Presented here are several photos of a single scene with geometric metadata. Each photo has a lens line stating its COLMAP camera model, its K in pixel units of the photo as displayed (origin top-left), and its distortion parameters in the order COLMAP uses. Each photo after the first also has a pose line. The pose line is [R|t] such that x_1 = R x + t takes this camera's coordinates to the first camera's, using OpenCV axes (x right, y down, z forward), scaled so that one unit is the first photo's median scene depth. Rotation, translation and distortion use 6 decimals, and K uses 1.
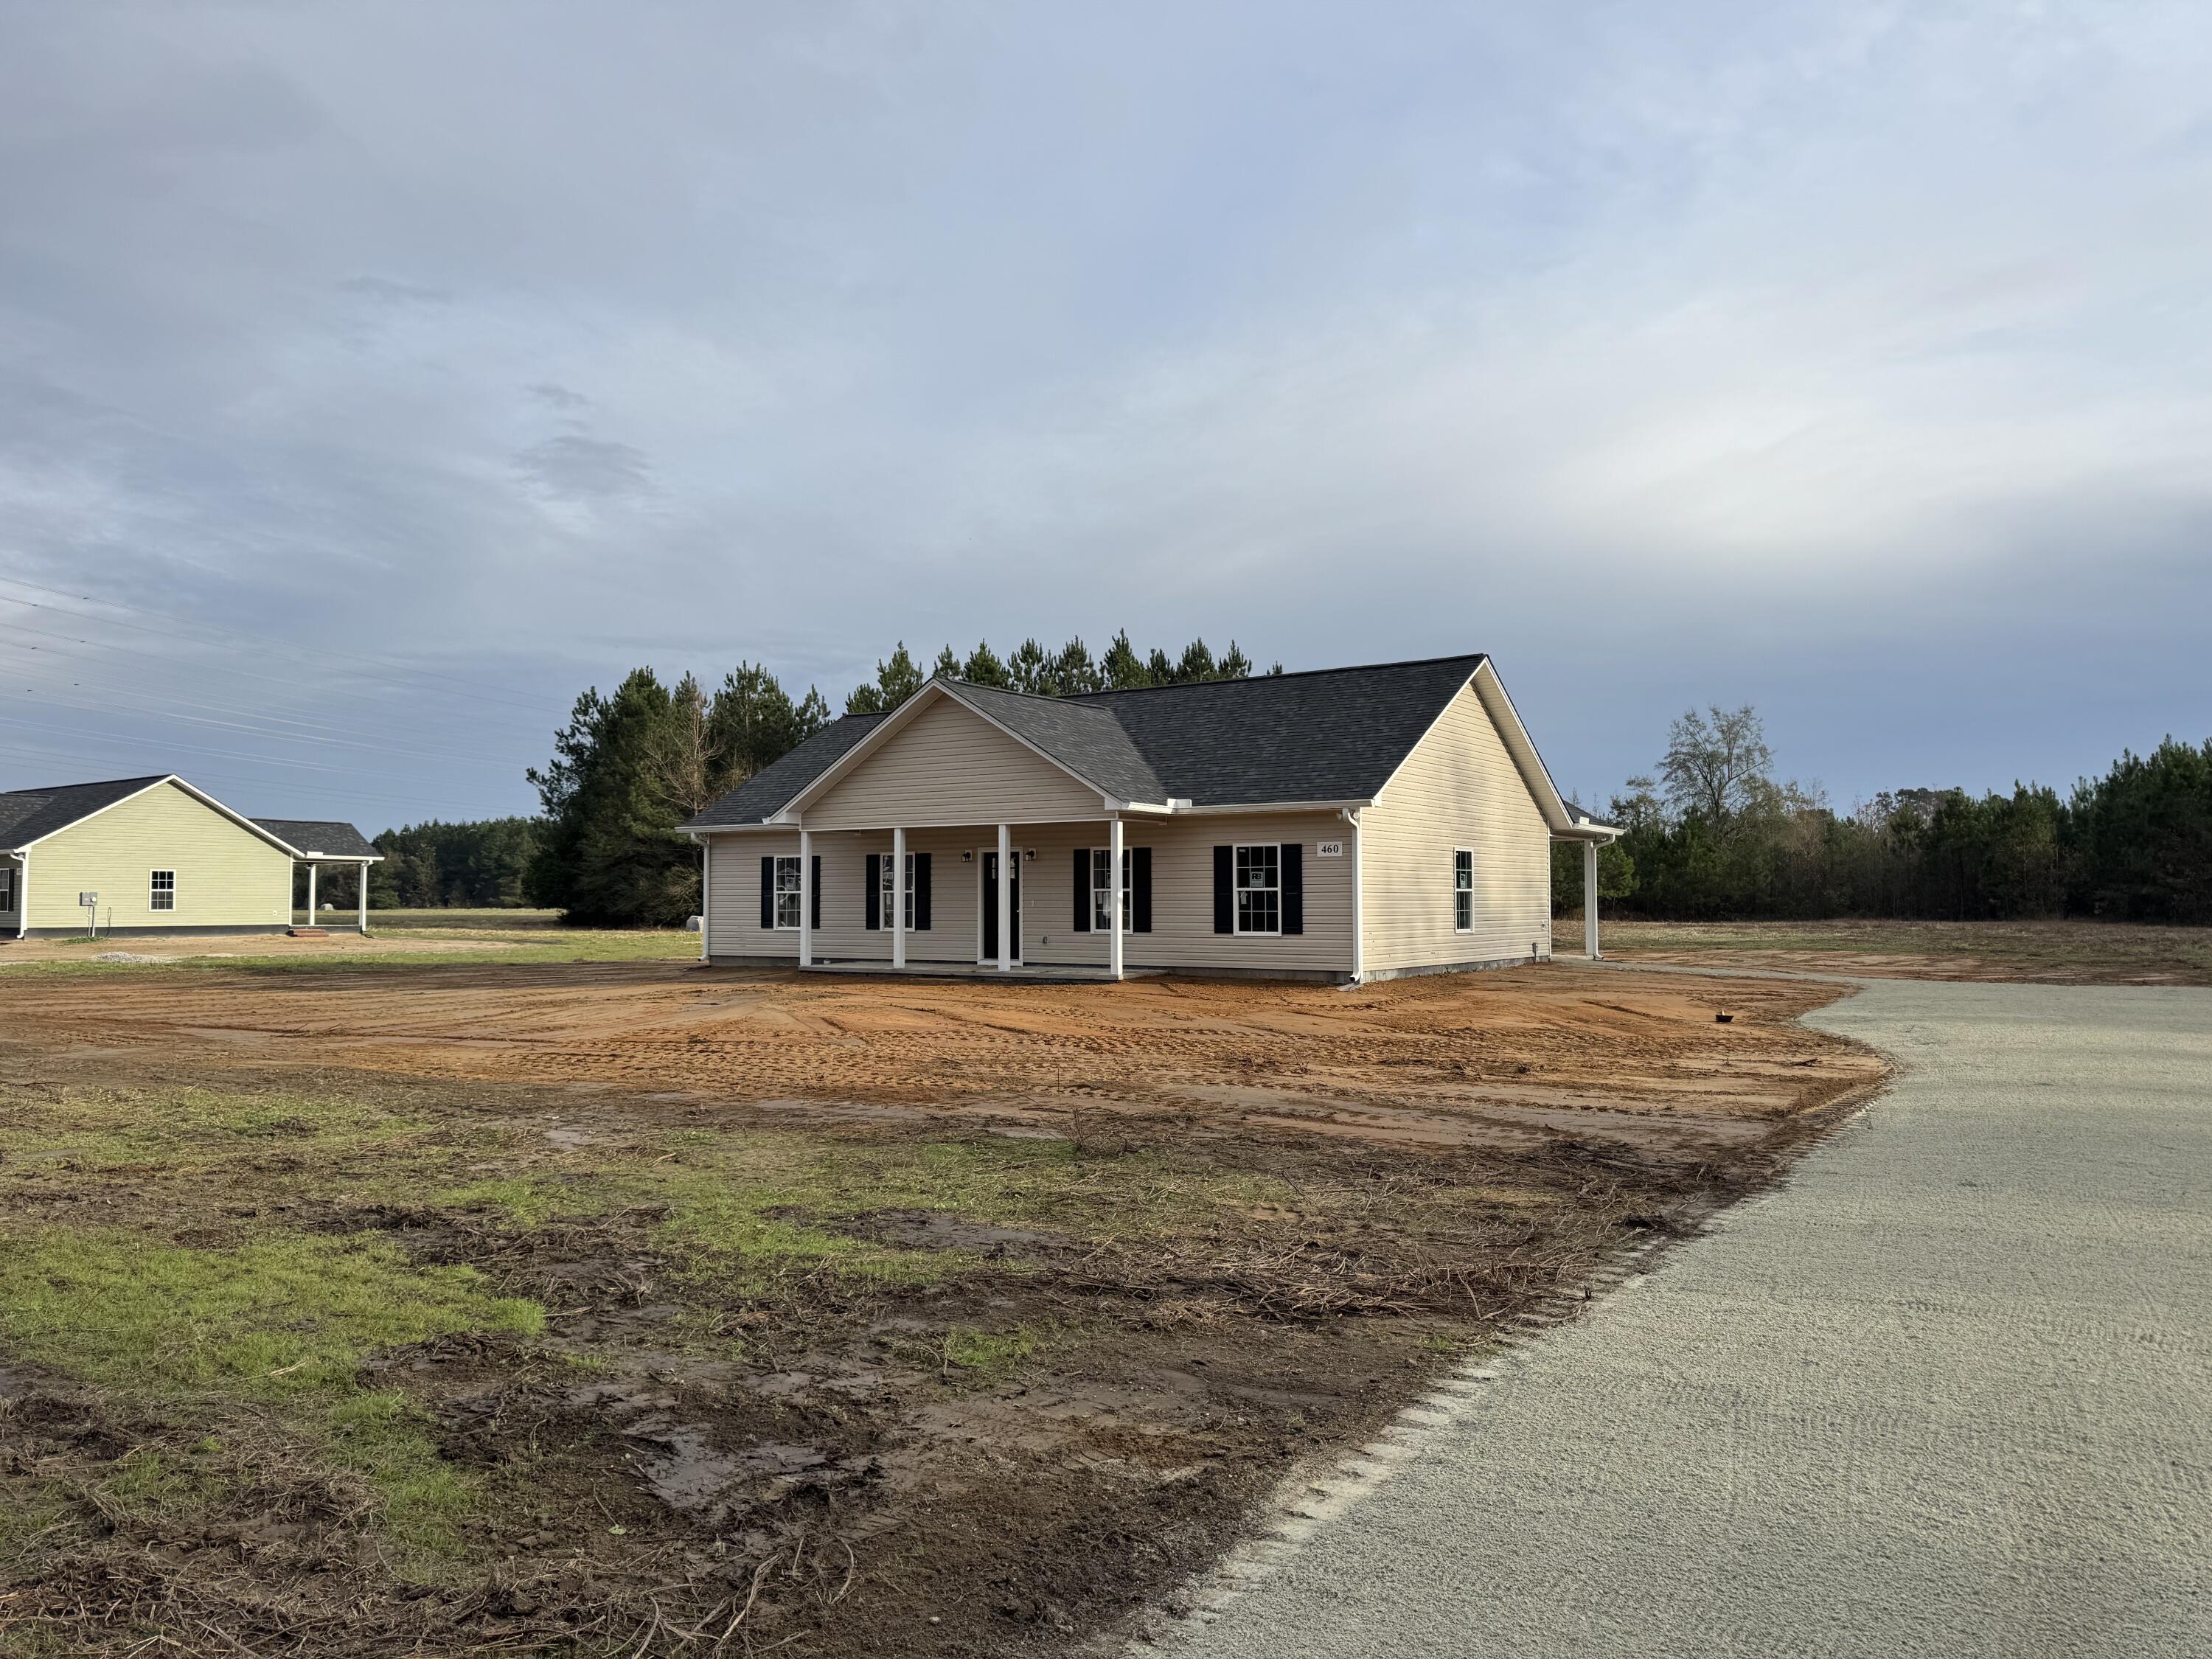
lens RADIAL K [[1600.6, 0, 1104.7], [0, 1600.6, 837.1], [0, 0, 1]] dist [0.032097, -0.007958]
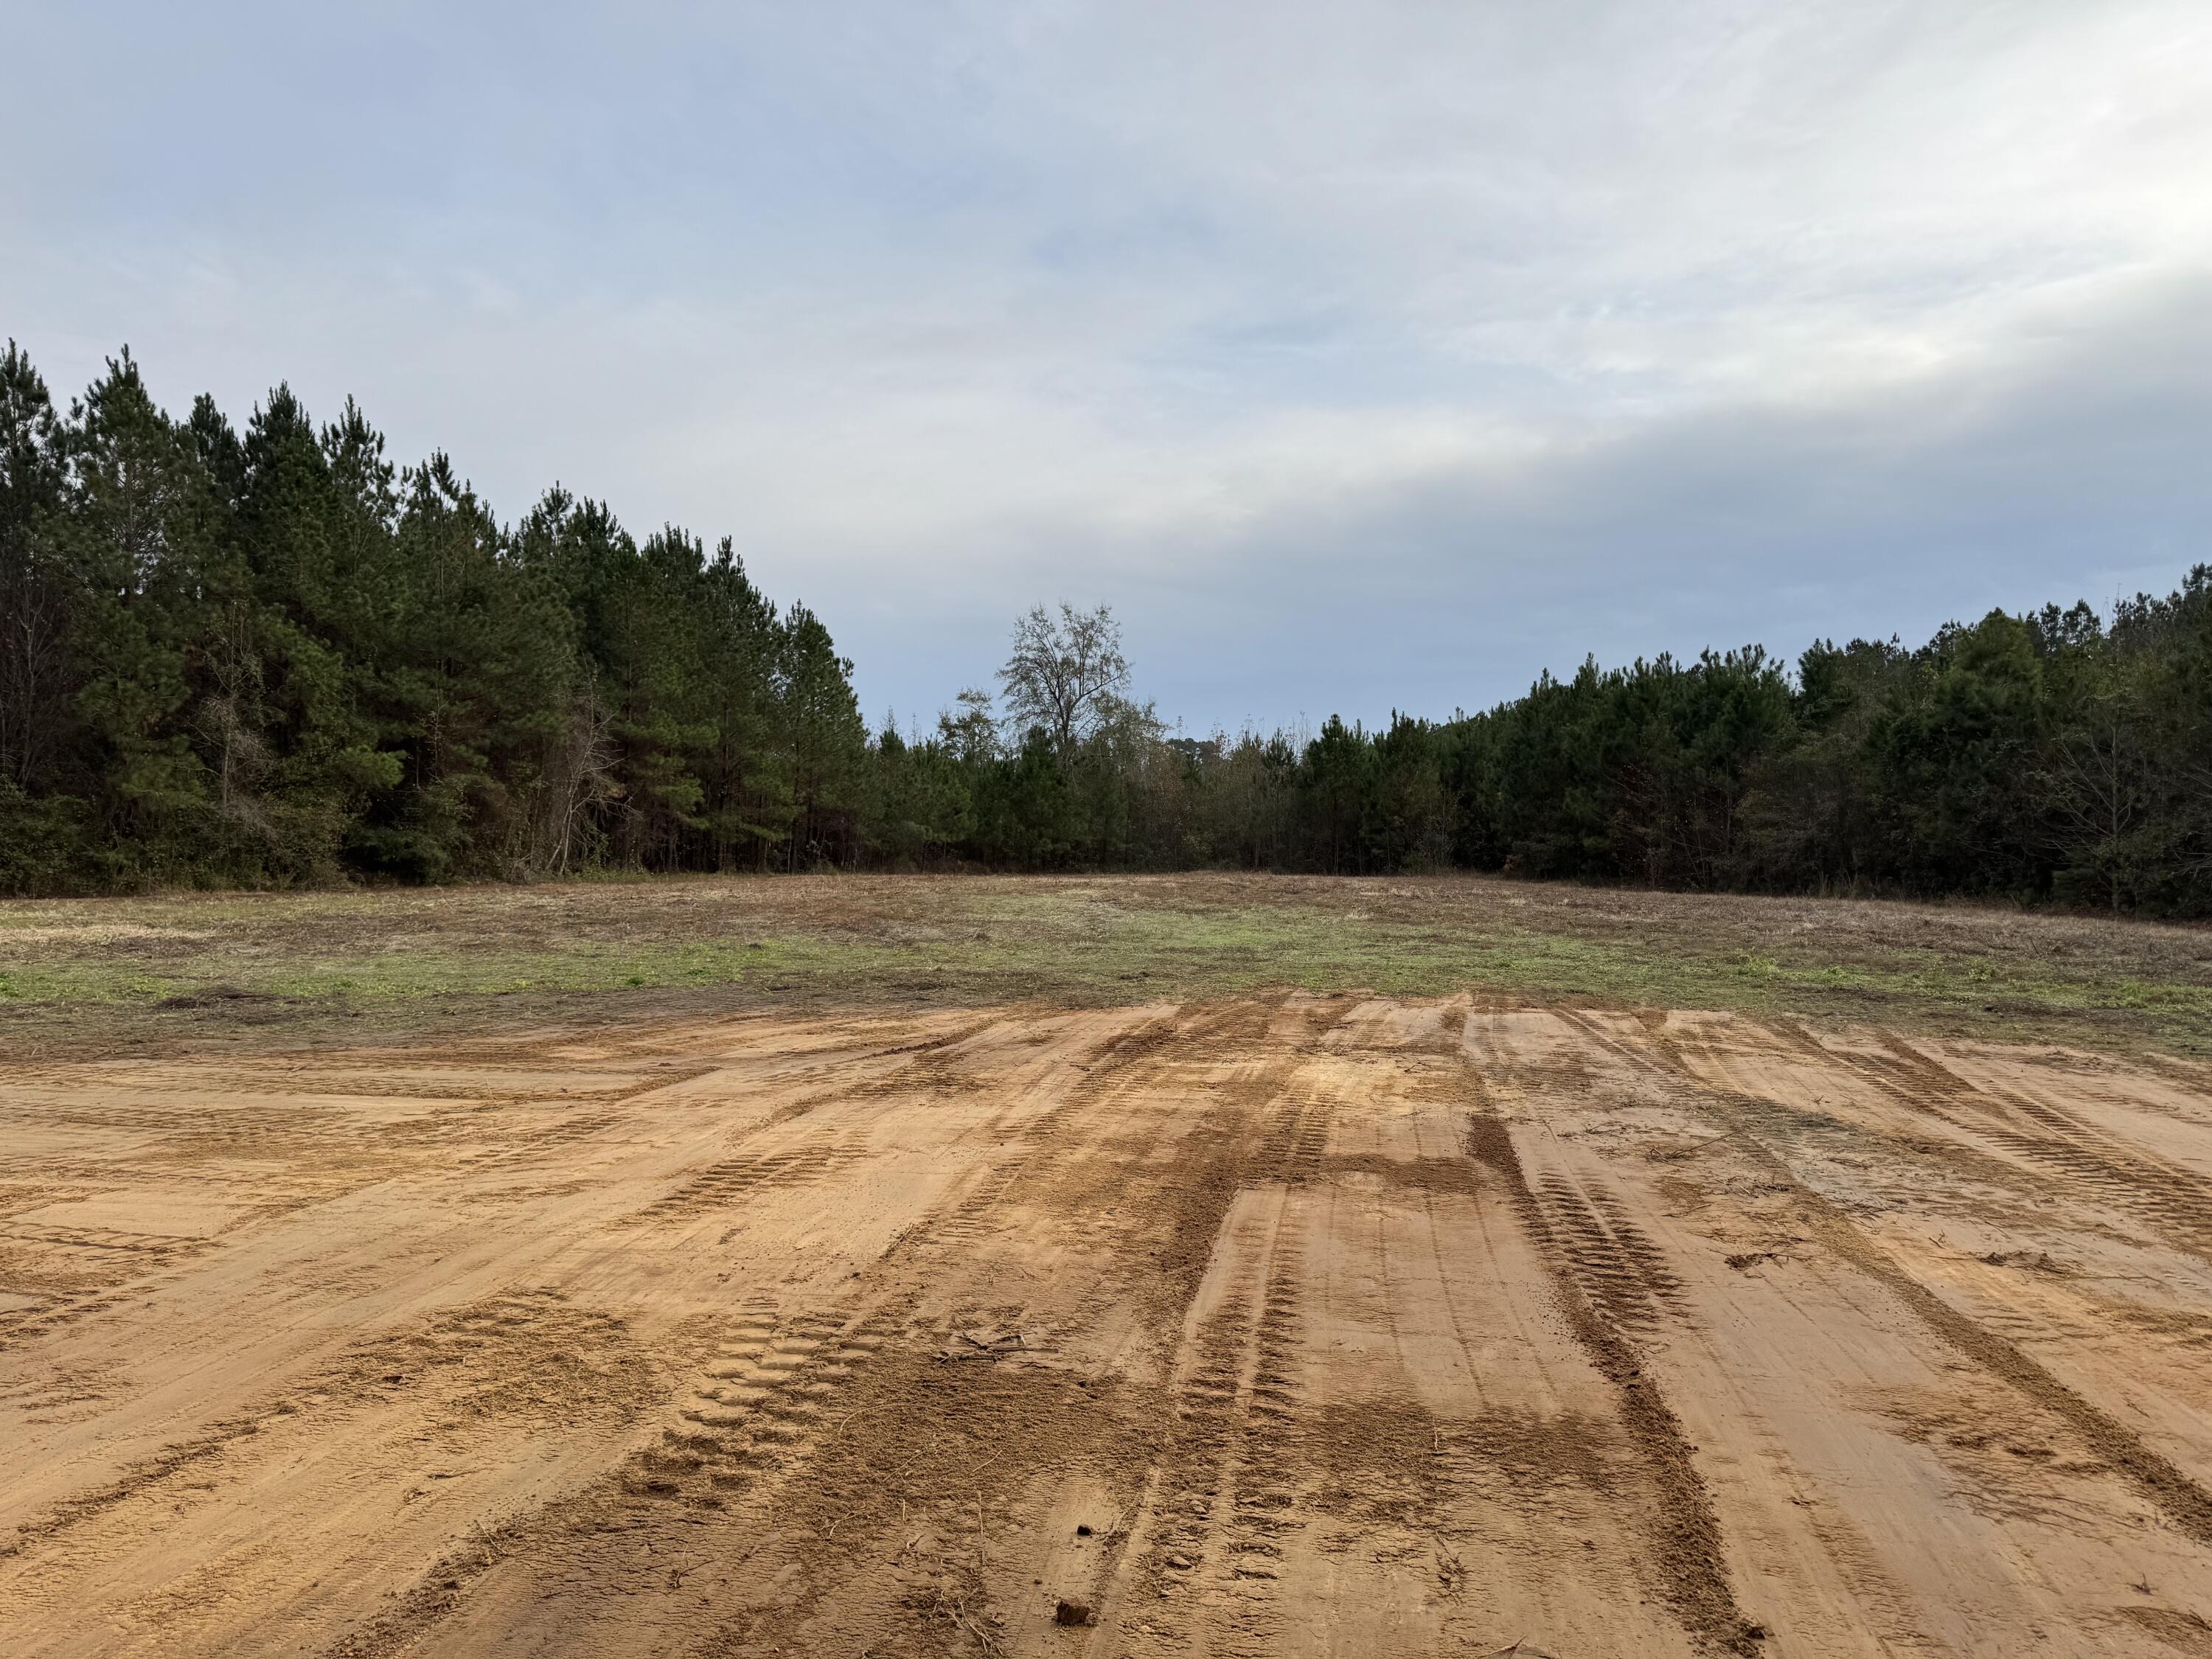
lens RADIAL K [[1600.6, 0, 1092.6], [0, 1600.6, 836.6], [0, 0, 1]] dist [0.032097, -0.007958]
pose [[0.912949, 0.014471, 0.407816, 0.069644], [-0.029762, 0.999071, 0.031174, 0.009103], [-0.406986, -0.040598, 0.912532, 0.267831]]
